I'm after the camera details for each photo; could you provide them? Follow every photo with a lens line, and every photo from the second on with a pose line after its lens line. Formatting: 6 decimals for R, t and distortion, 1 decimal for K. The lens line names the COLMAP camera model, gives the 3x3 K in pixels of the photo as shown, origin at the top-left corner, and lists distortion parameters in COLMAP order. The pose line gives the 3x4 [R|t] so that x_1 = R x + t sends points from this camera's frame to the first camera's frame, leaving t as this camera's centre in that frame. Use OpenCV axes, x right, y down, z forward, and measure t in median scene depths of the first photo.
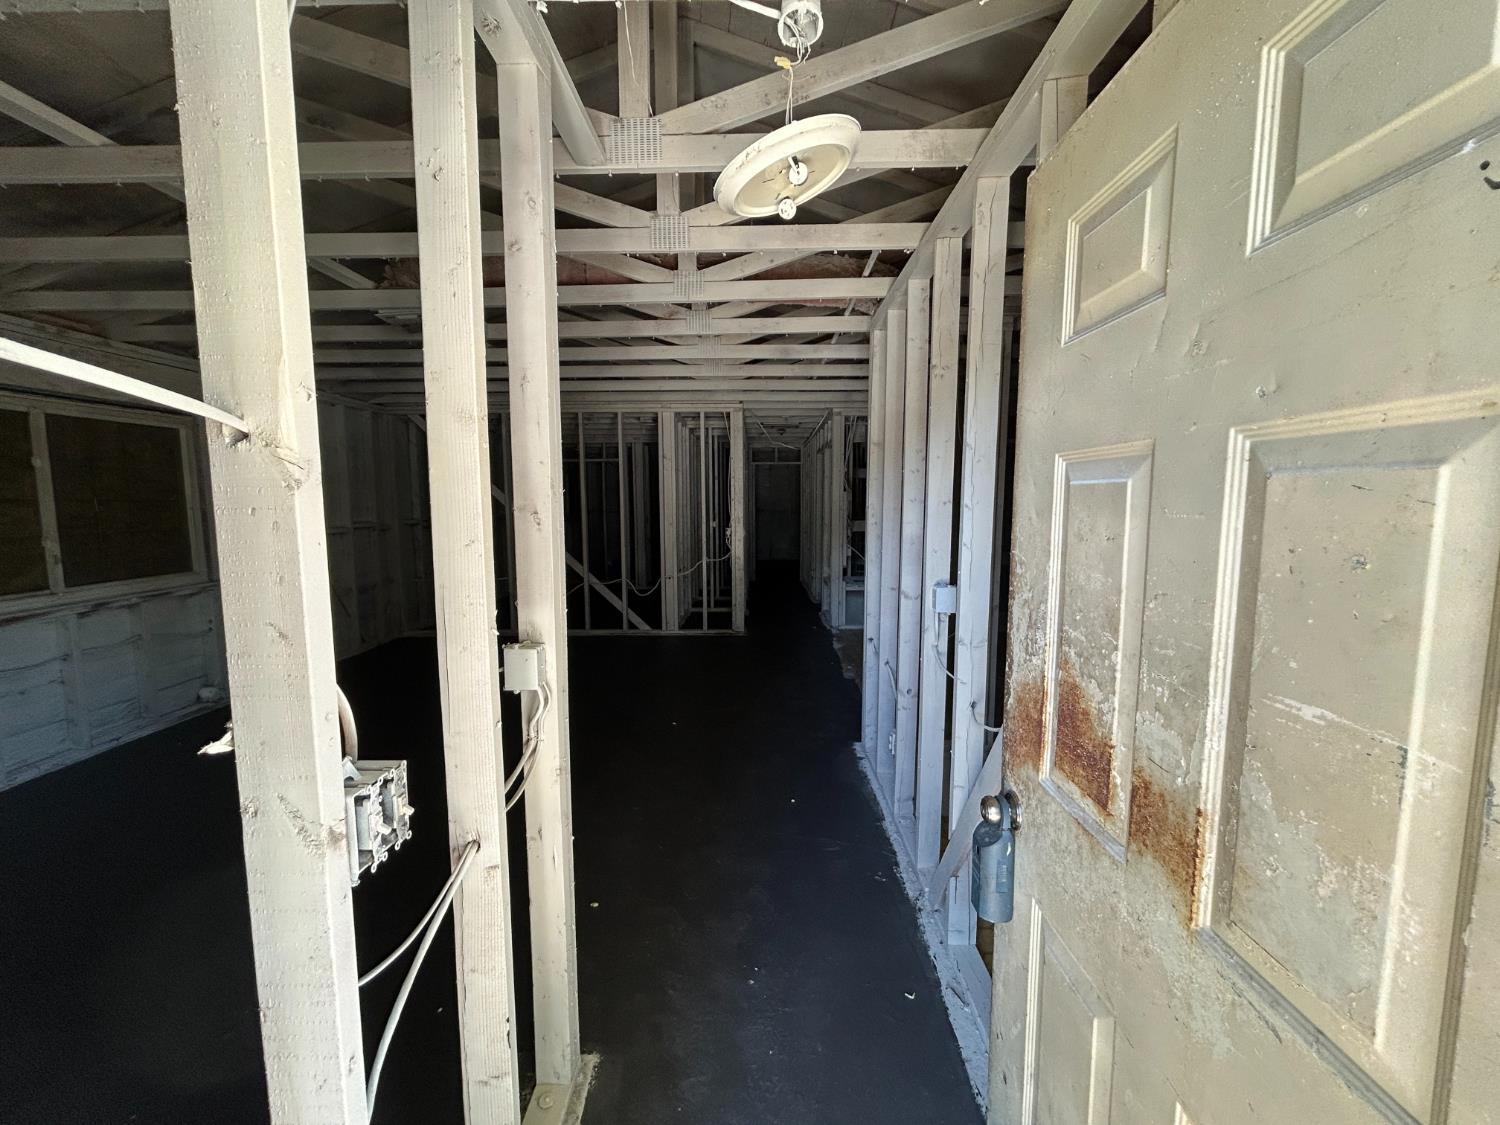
lens RADIAL K [[609.5, 0, 747.1], [0, 609.5, 560.8], [0, 0, 1]] dist [0.004608, -0.000460]
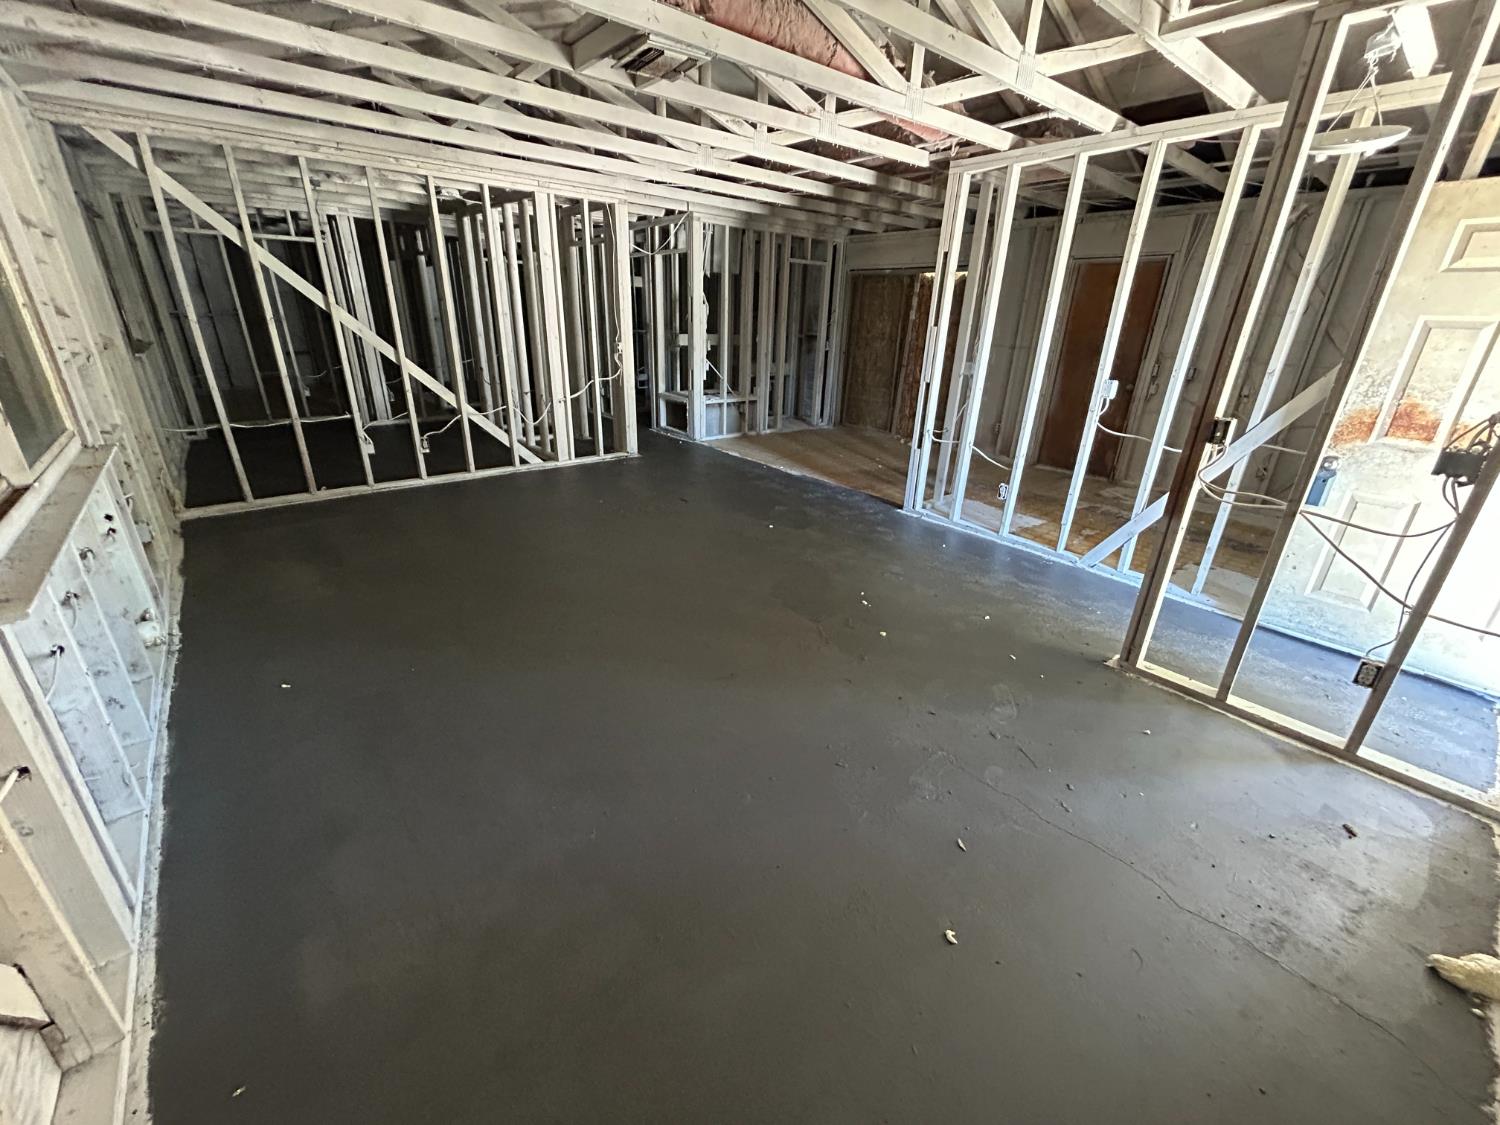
lens RADIAL K [[609.5, 0, 743.7], [0, 609.5, 566.9], [0, 0, 1]] dist [0.004608, -0.000460]
pose [[0.759673, -0.228859, 0.608704, -0.524940], [0.036904, 0.949691, 0.311007, -0.011067], [-0.649257, -0.213800, 0.729900, 0.110882]]
